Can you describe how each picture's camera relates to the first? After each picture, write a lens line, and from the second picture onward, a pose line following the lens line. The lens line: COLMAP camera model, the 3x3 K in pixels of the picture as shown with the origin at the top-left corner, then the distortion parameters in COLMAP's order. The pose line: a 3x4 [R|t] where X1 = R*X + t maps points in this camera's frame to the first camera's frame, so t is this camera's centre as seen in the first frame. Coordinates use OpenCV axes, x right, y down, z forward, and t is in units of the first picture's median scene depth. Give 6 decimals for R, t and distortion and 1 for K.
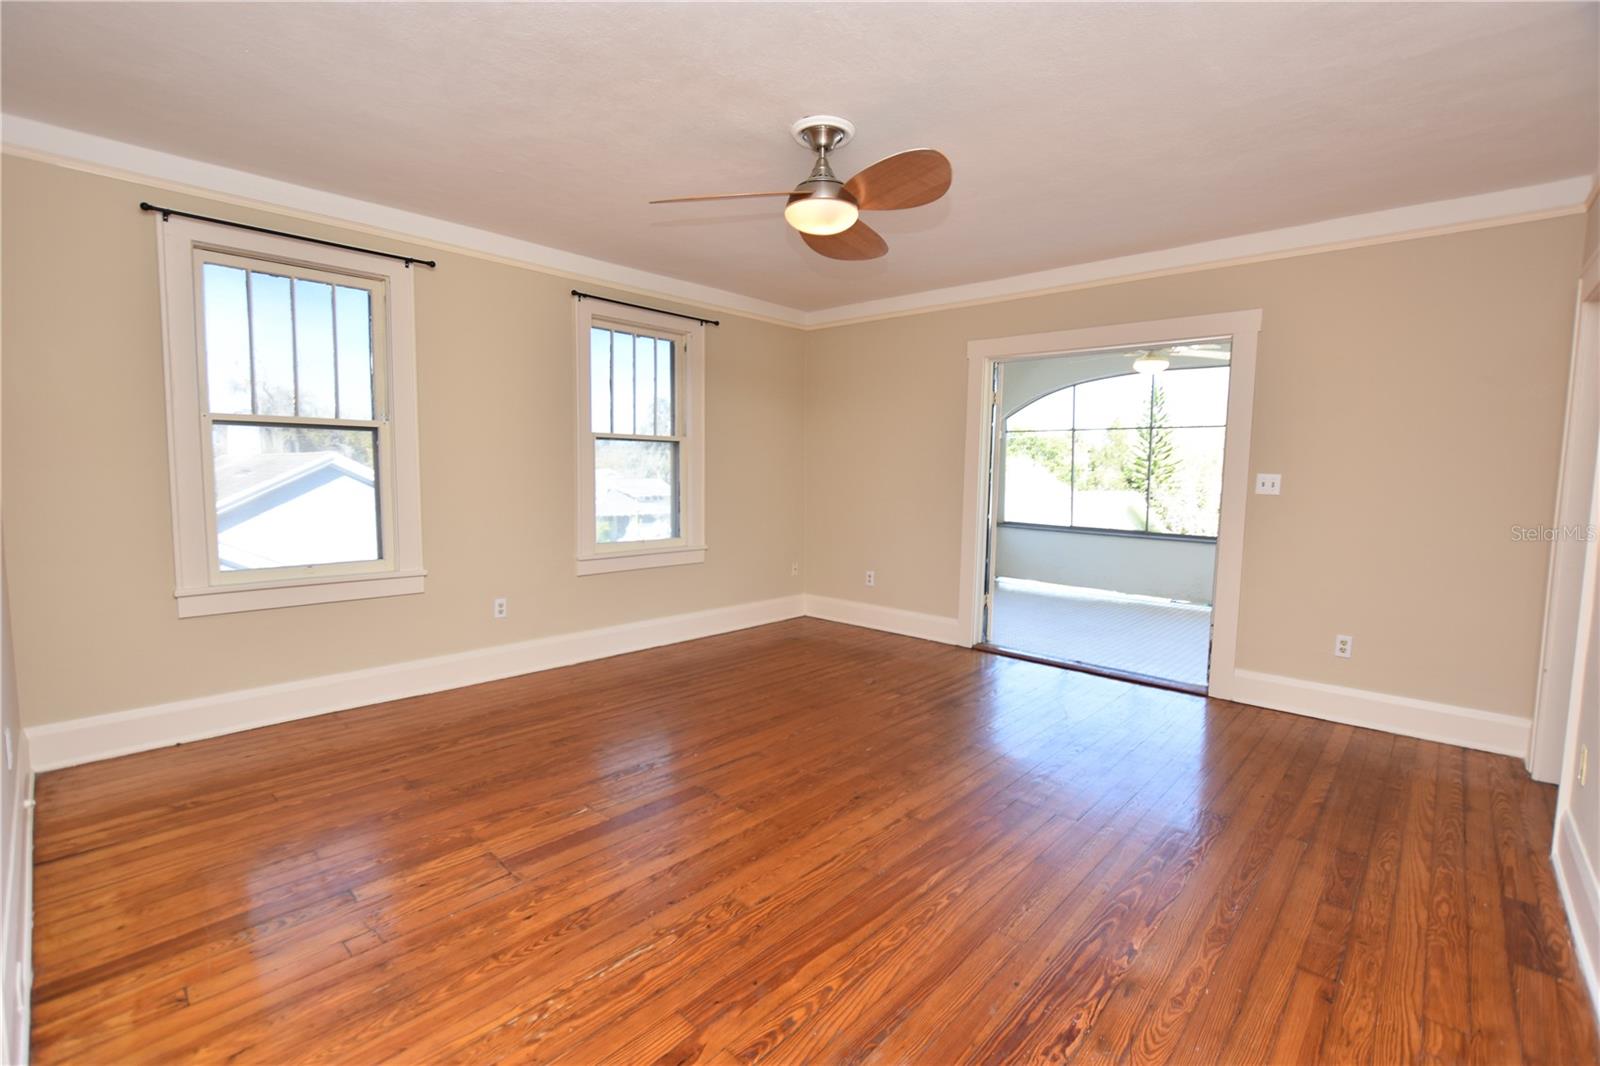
lens RADIAL K [[714.9, 0, 793.1], [0, 714.9, 535.8], [0, 0, 1]] dist [-0.030529, 0.003966]
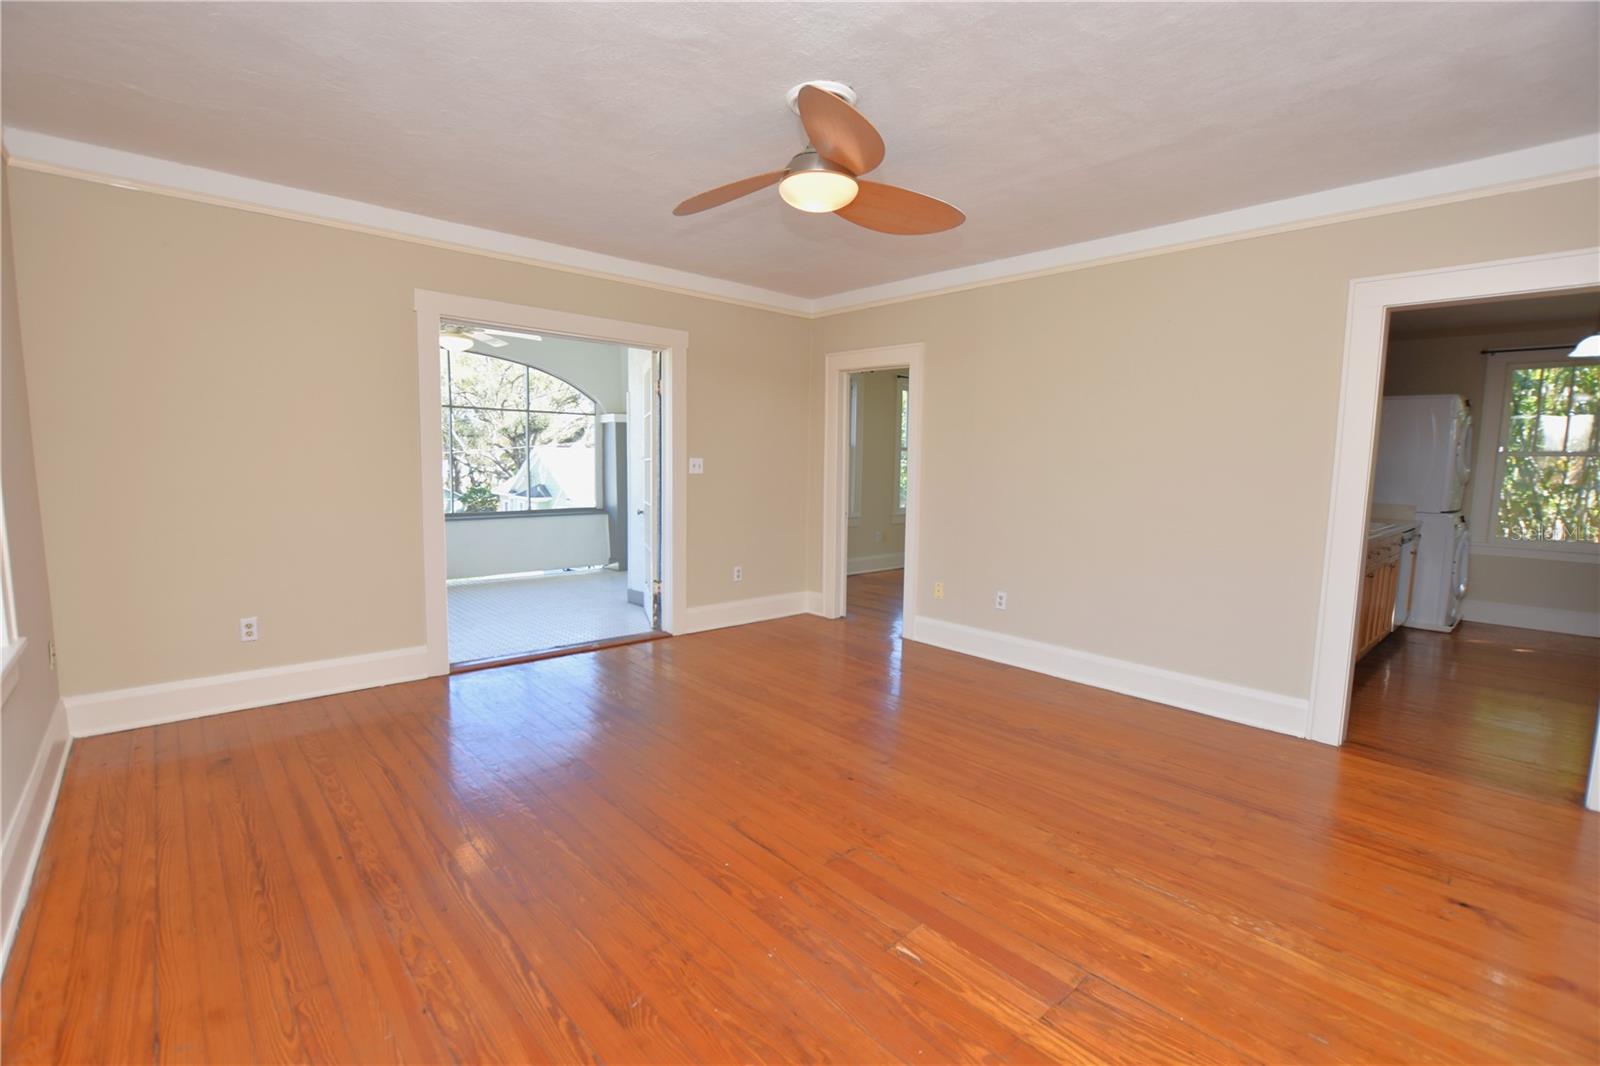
lens RADIAL K [[714.9, 0, 793.1], [0, 714.9, 535.8], [0, 0, 1]] dist [-0.030529, 0.003966]
pose [[0.085033, -0.120493, 0.989066, -0.744080], [0.072892, 0.990753, 0.114432, -0.093121], [-0.993708, 0.062364, 0.093029, 0.783833]]
